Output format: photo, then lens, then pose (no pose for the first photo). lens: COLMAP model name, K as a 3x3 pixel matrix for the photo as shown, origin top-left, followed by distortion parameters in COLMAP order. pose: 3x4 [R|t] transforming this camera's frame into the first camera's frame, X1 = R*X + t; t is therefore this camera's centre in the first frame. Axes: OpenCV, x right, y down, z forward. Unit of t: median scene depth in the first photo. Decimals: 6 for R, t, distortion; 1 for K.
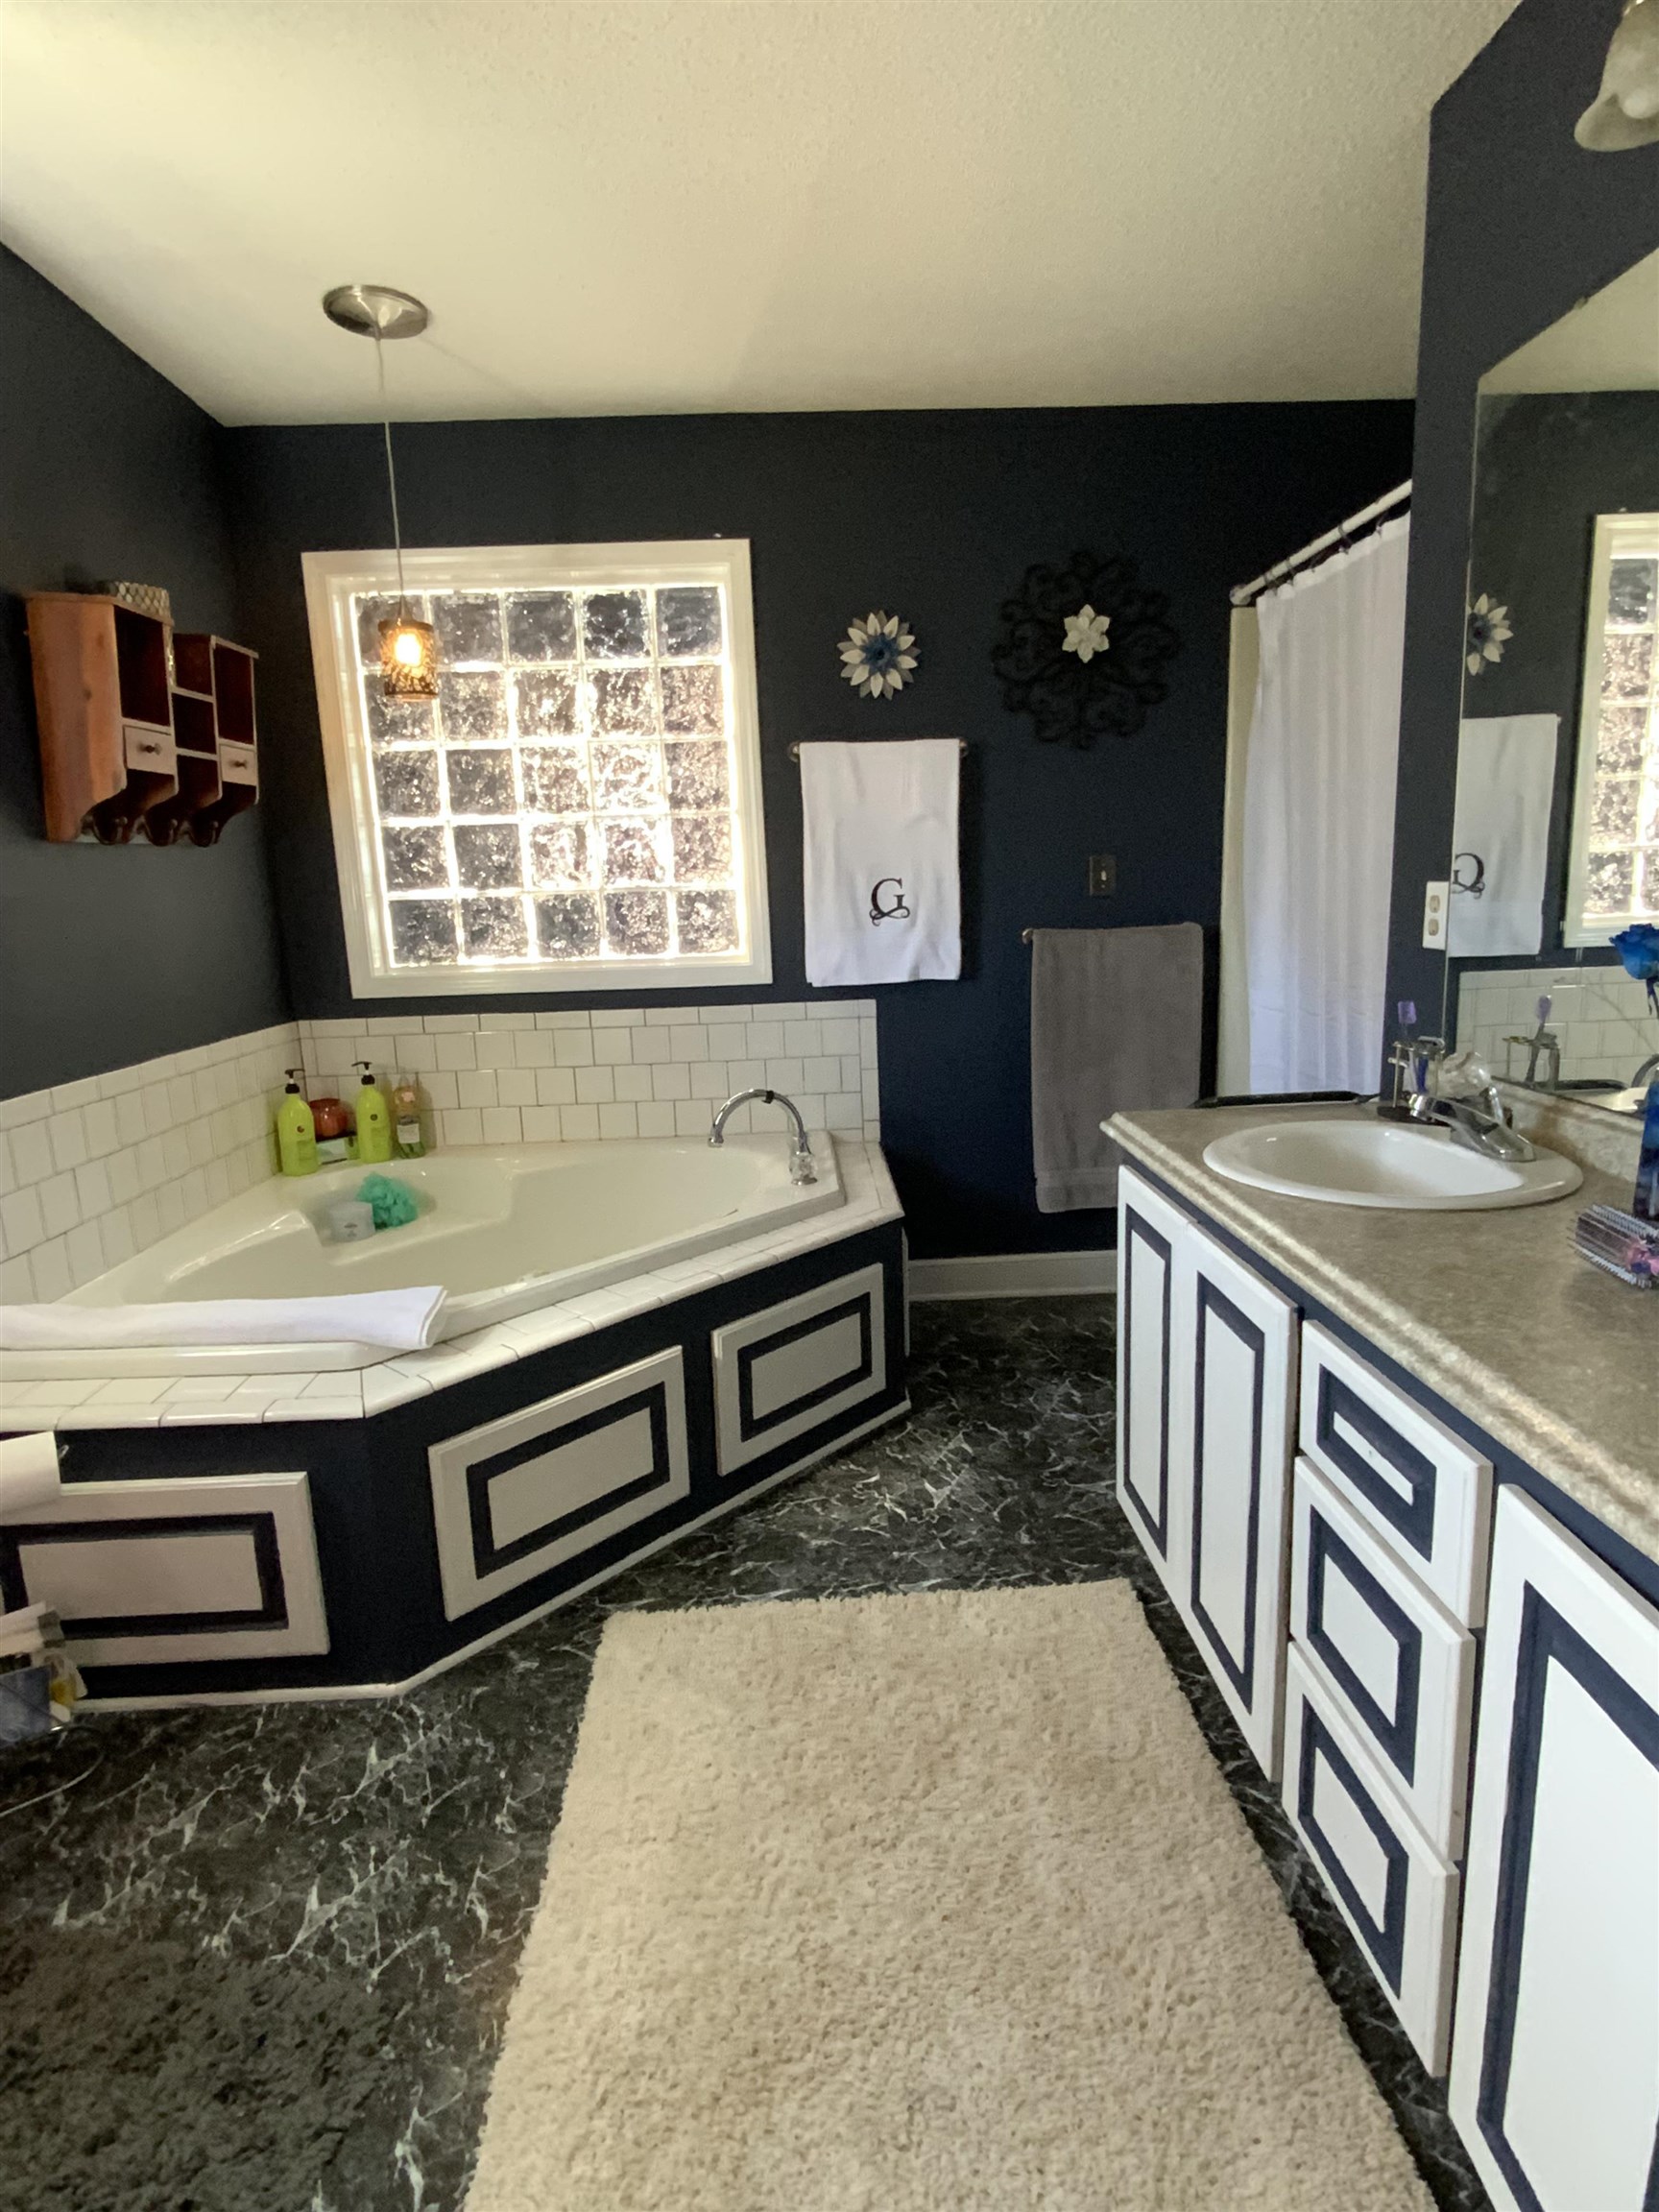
lens RADIAL K [[1106.2, 0, 829.5], [0, 1106.2, 1106.0], [0, 0, 1]] dist [-0.000690, -0.000042]
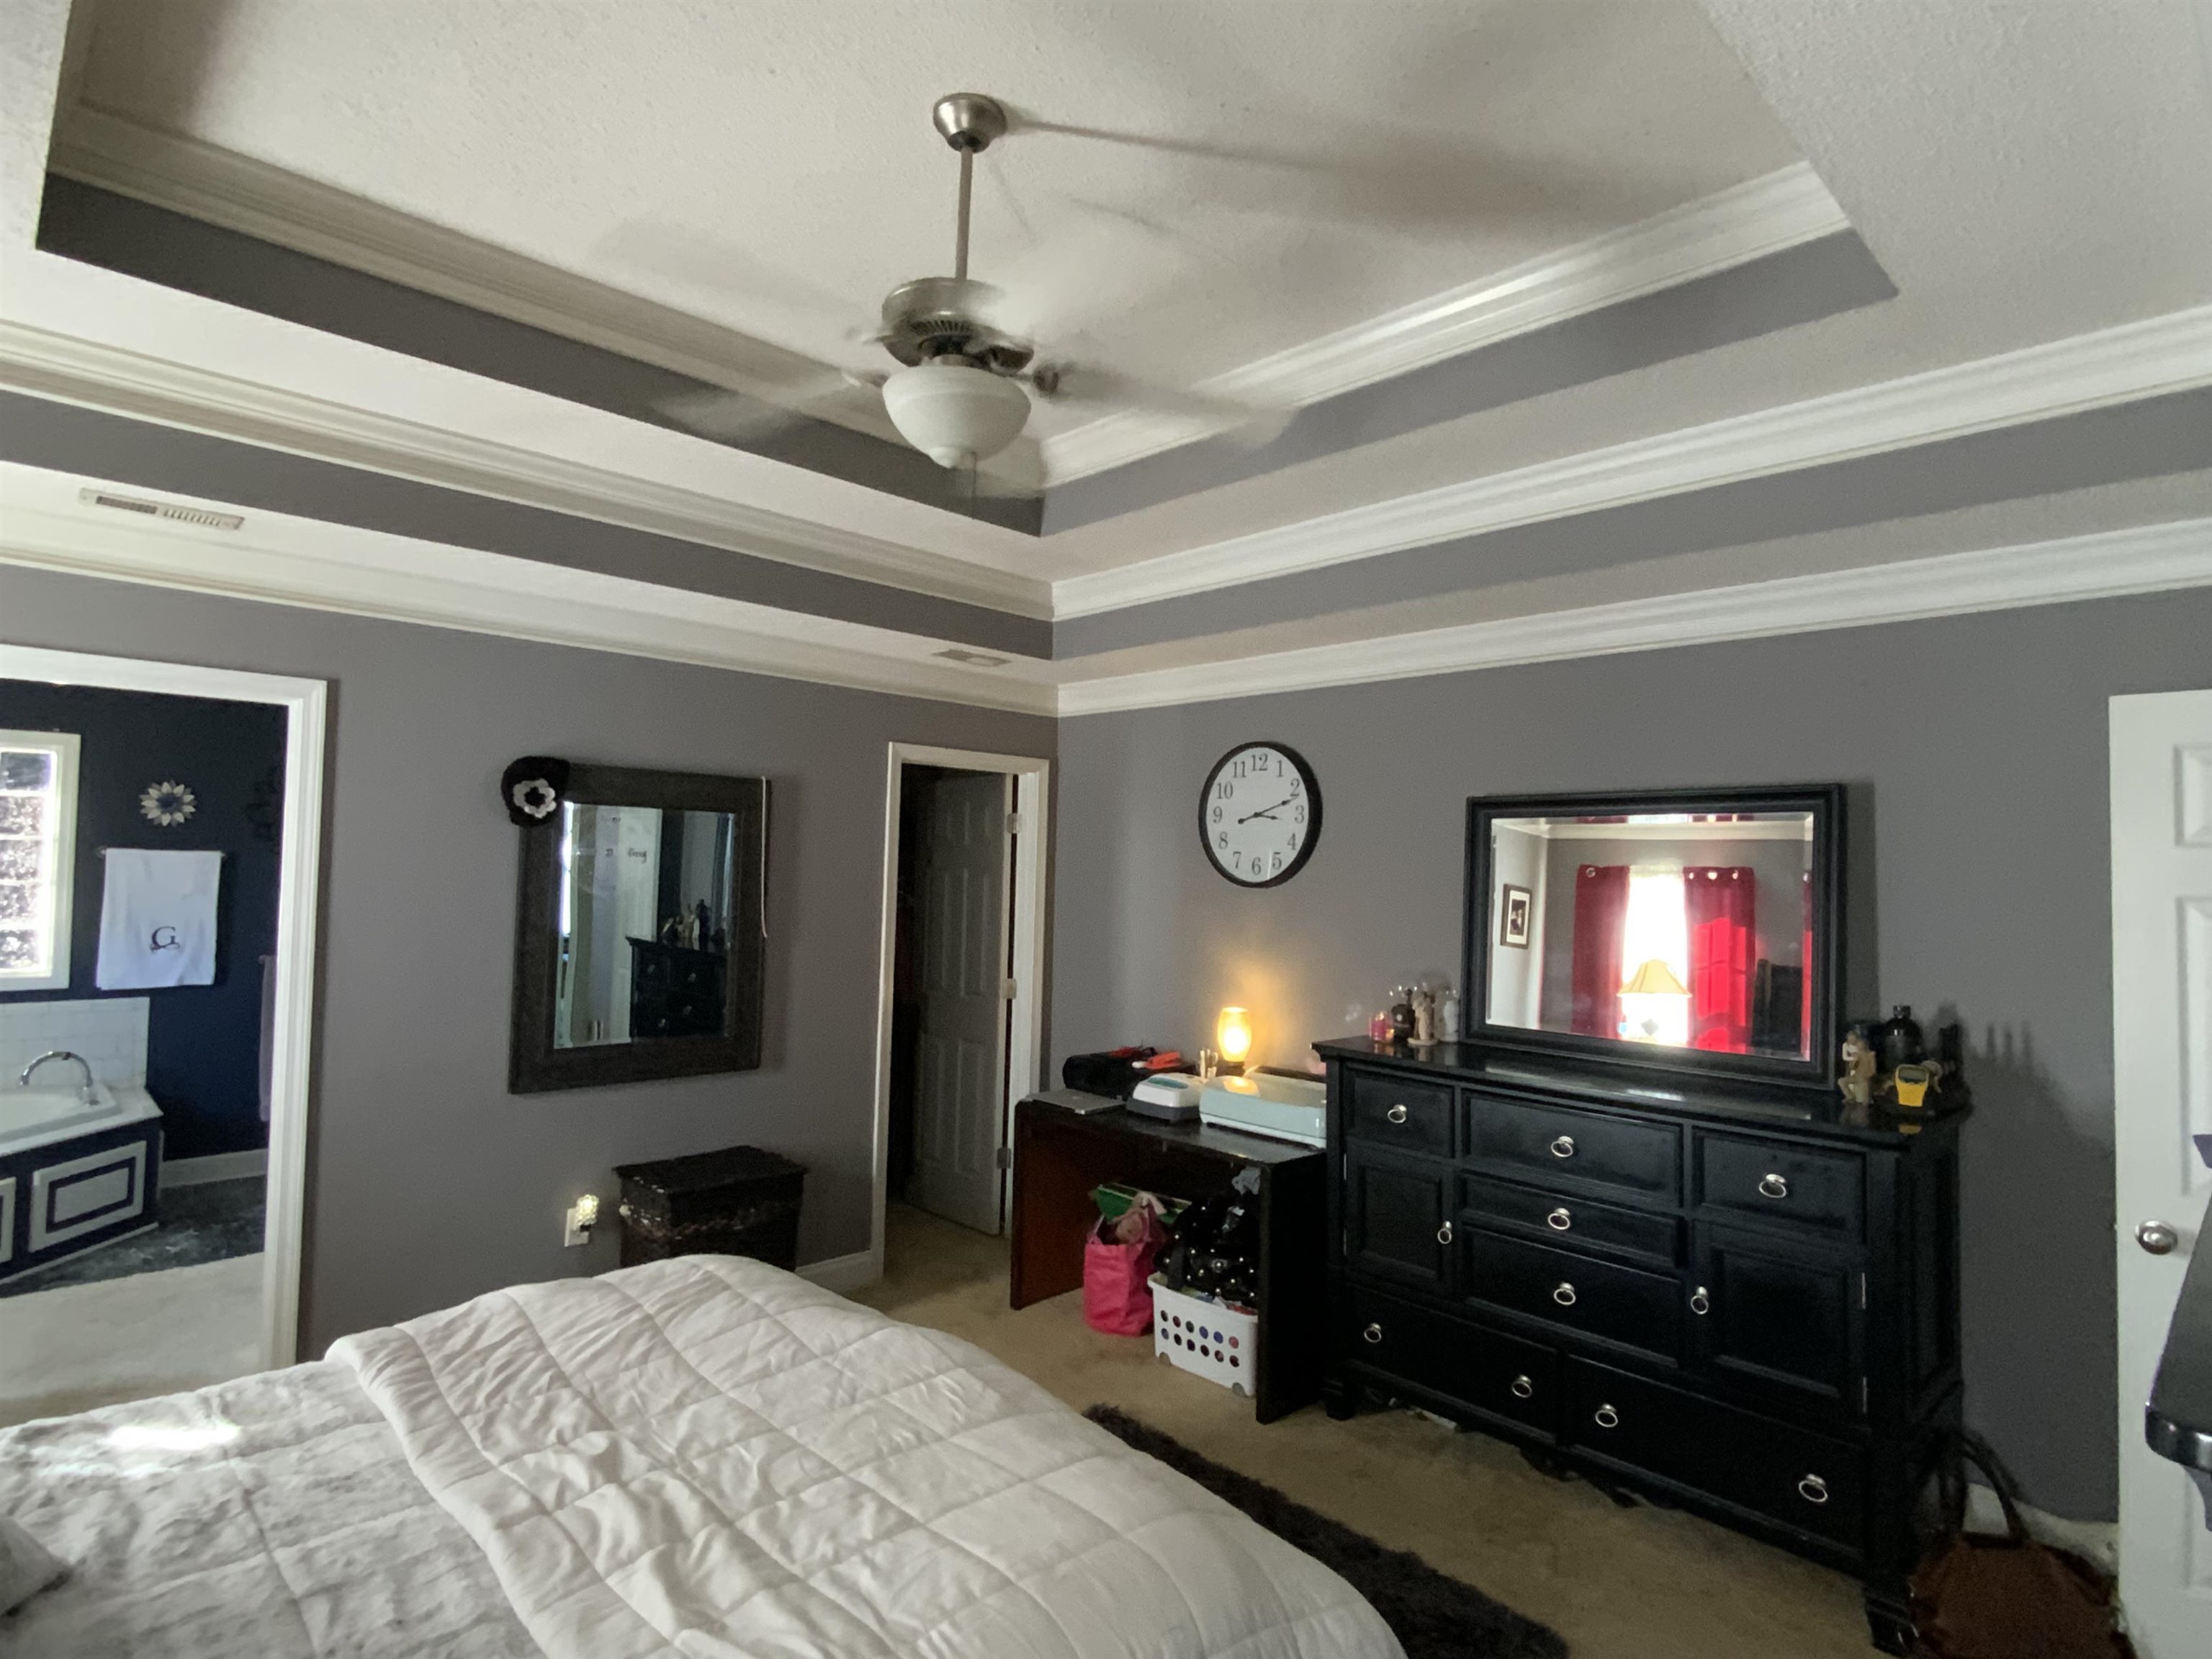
lens RADIAL K [[1159.7, 0, 1102.5], [0, 1159.7, 827.1], [0, 0, 1]] dist [-0.002565, -0.000036]
pose [[0.738512, 0.074349, 0.670129, -0.092239], [0.076203, 0.978329, -0.192523, 0.105878], [-0.669920, 0.193246, 0.716842, -1.353547]]
